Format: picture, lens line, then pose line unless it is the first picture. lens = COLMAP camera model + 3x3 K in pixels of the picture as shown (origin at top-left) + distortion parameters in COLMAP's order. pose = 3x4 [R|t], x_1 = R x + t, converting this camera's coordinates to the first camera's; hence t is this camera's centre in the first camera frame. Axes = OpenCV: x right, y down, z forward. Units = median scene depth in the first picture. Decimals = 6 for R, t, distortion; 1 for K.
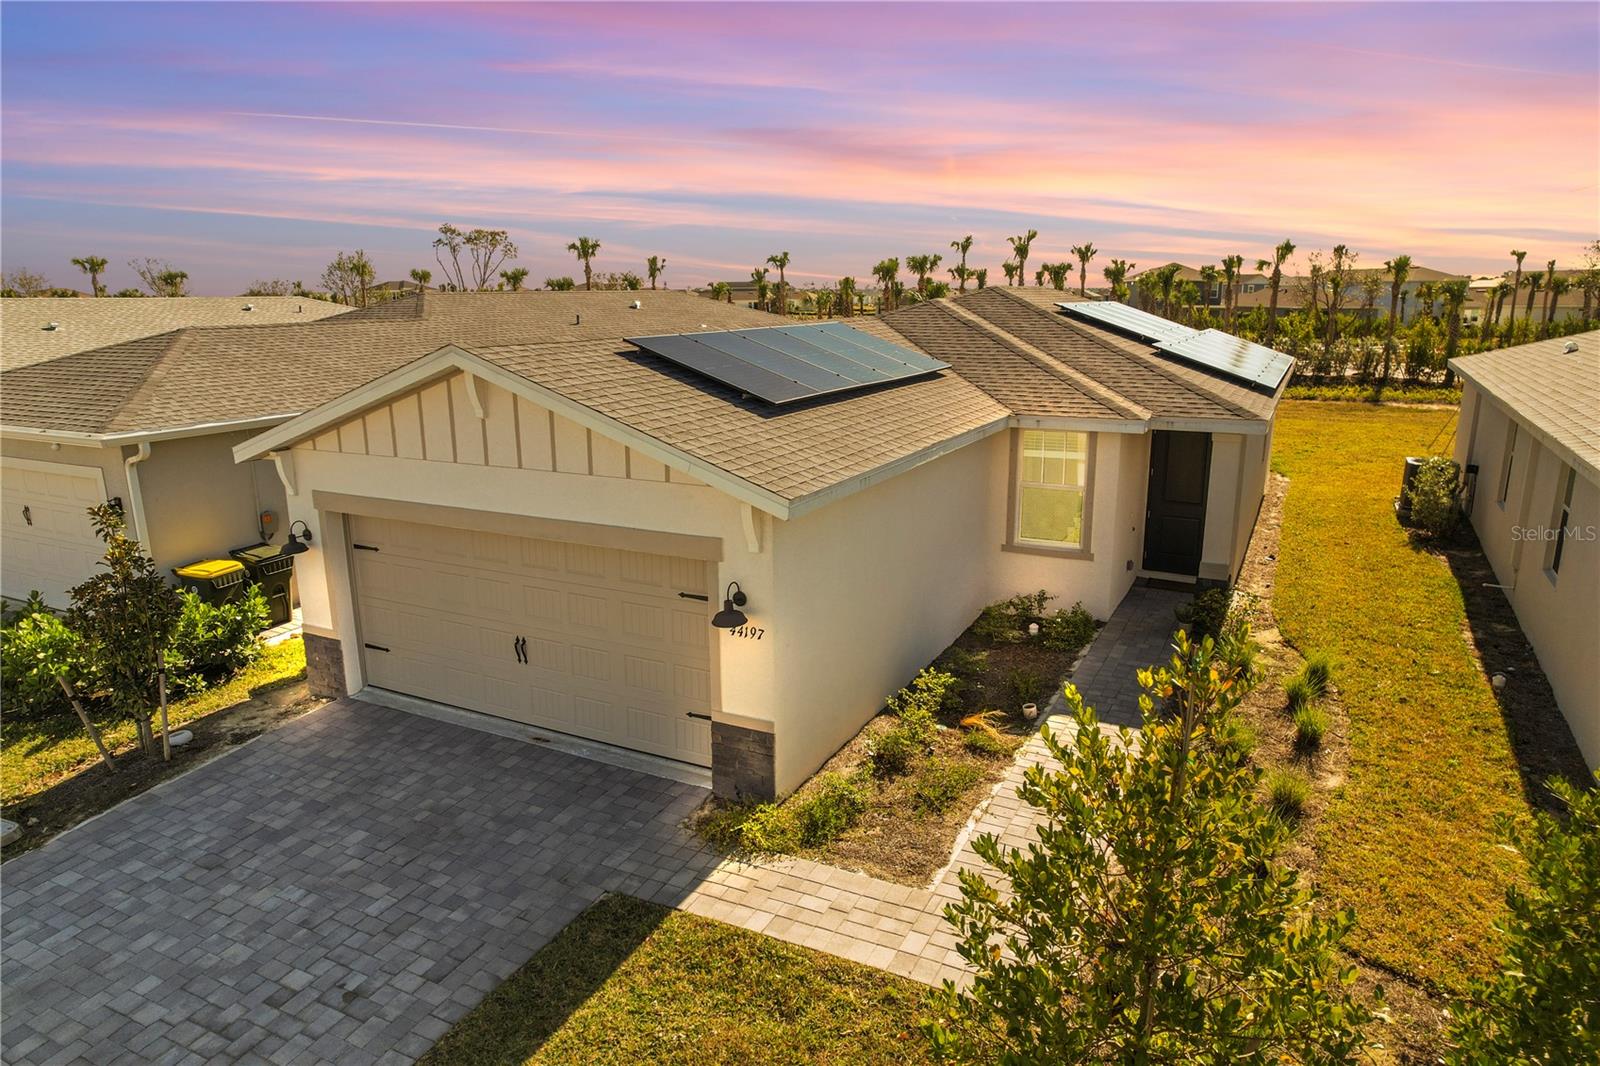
lens RADIAL K [[1019.4, 0, 799.2], [0, 1019.4, 538.5], [0, 0, 1]] dist [-0.062825, 0.055611]
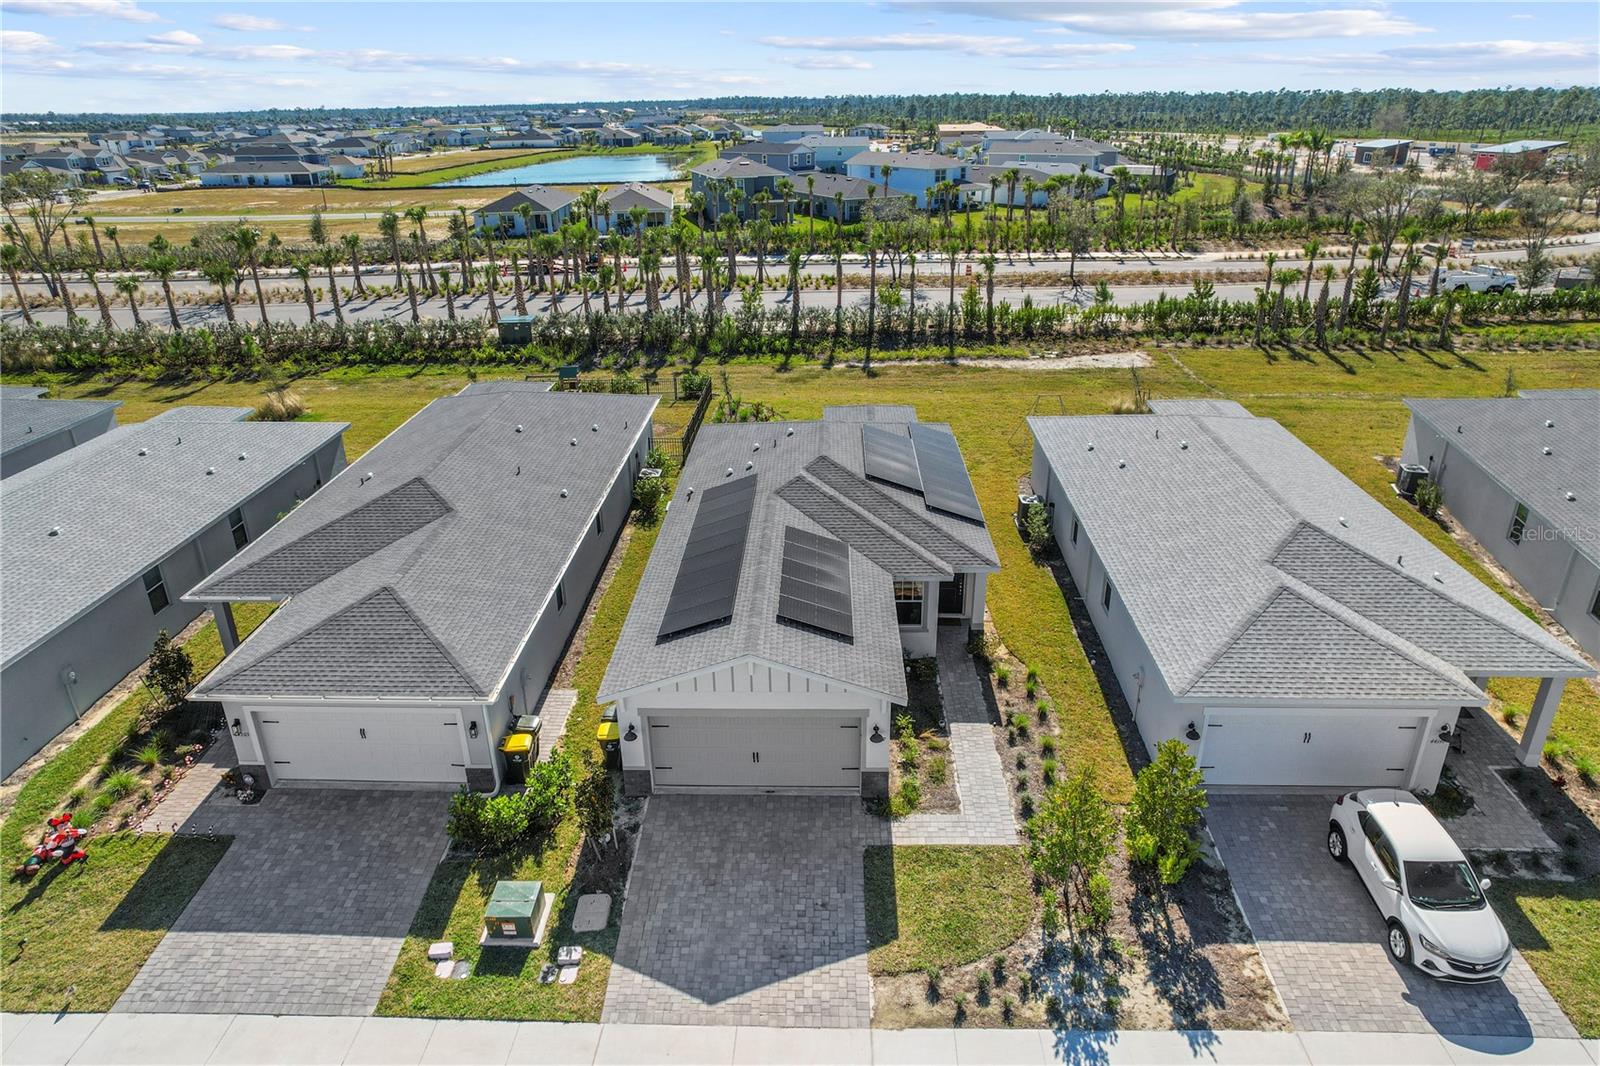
lens RADIAL K [[1019.4, 0, 798.9], [0, 1019.4, 531.1], [0, 0, 1]] dist [-0.062825, 0.055611]
pose [[0.901994, -0.173992, 0.395137, -1.210536], [0.108034, 0.977044, 0.183612, -0.961507], [-0.418014, -0.122929, 0.900085, -1.245992]]
